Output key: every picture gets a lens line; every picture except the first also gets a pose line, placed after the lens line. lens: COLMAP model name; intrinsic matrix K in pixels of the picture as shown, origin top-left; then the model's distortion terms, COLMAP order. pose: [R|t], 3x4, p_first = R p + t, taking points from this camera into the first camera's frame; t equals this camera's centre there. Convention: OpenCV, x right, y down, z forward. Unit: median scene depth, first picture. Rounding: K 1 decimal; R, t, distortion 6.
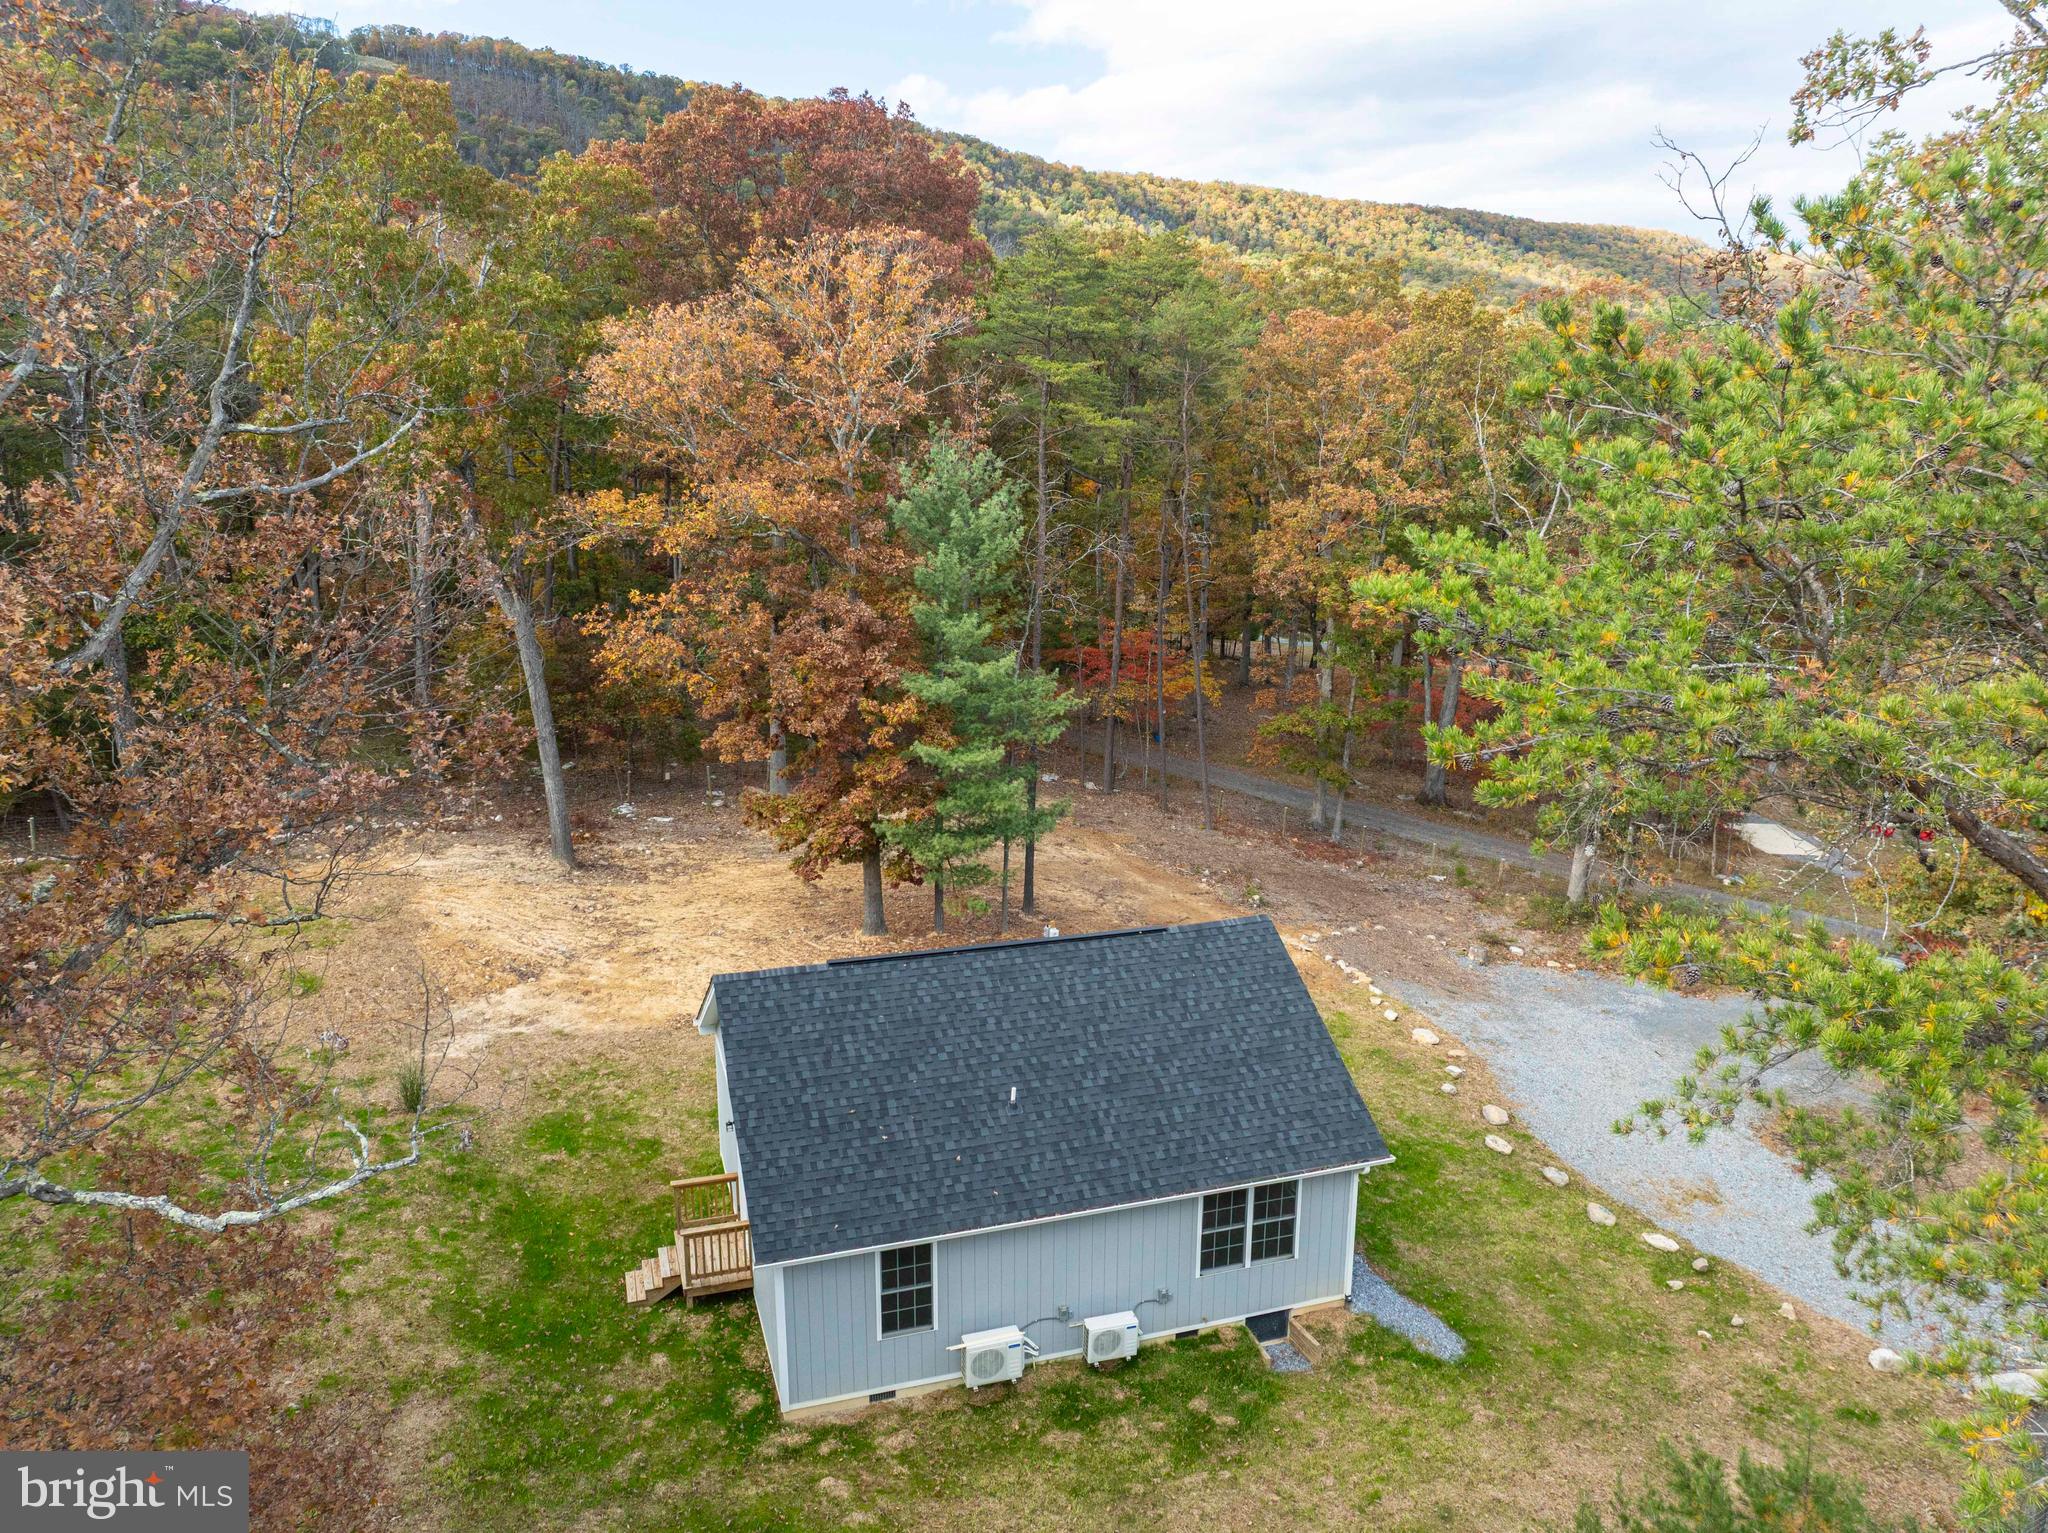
lens RADIAL K [[1441.4, 0, 1023.1], [0, 1441.4, 761.7], [0, 0, 1]] dist [-0.053493, 0.017278]
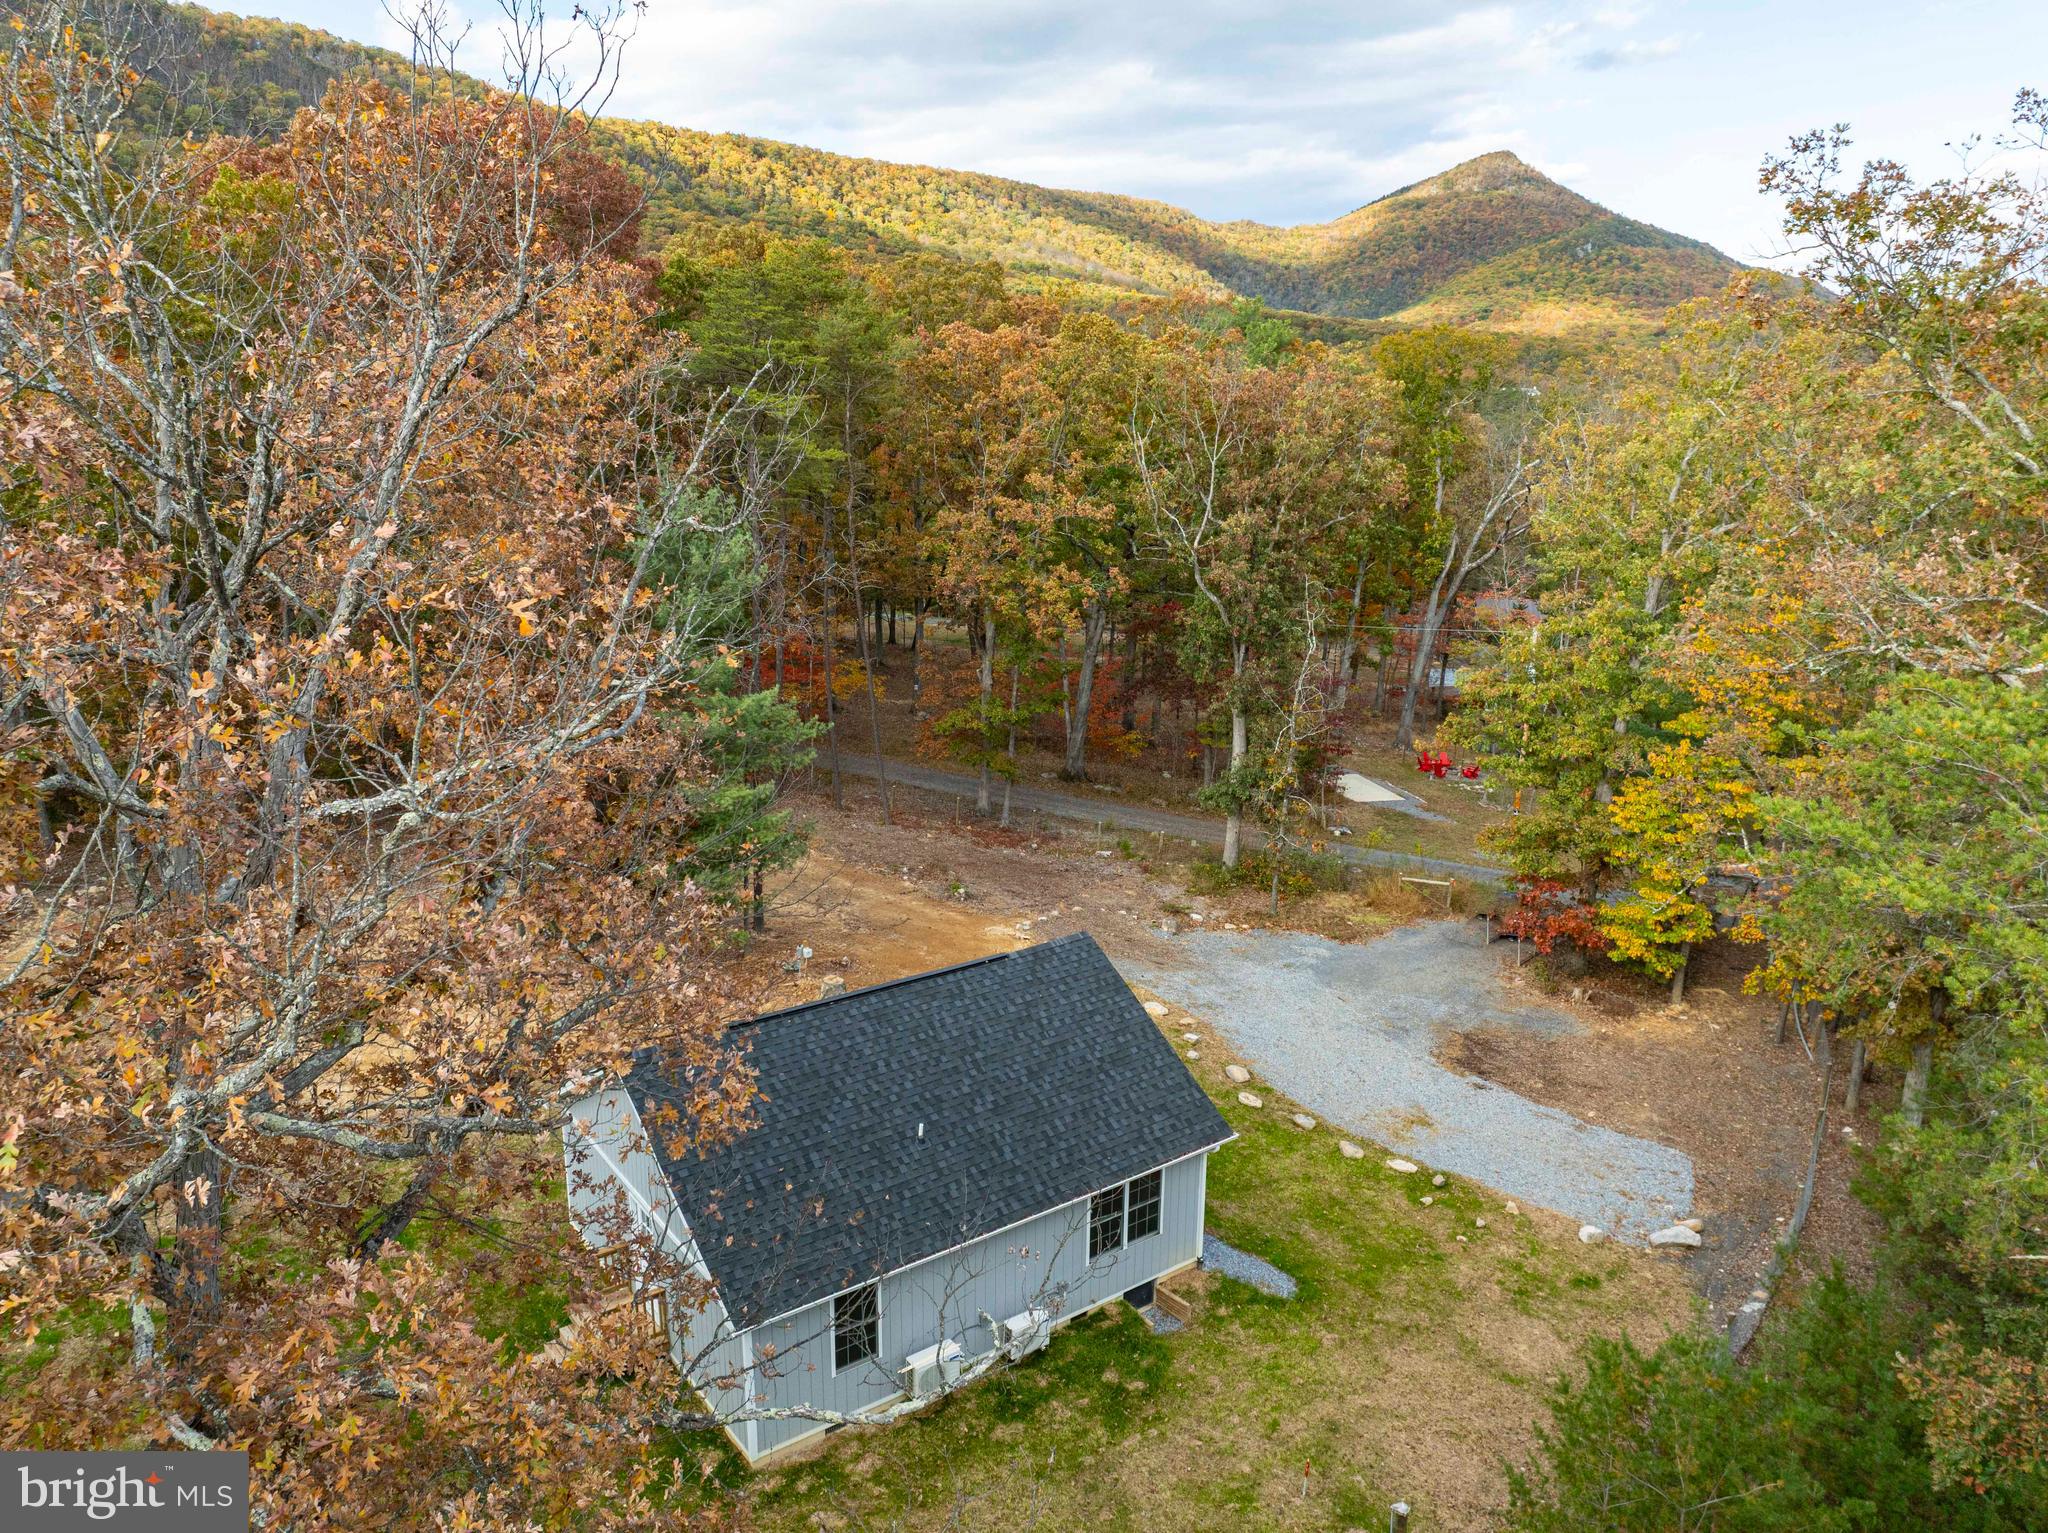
lens RADIAL K [[1441.4, 0, 1023.2], [0, 1441.4, 769.6], [0, 0, 1]] dist [-0.053493, 0.017278]
pose [[0.949438, -0.072569, 0.305452, -0.234460], [0.062408, 0.997128, 0.042914, -0.078263], [-0.307688, -0.021682, 0.951240, -0.047687]]
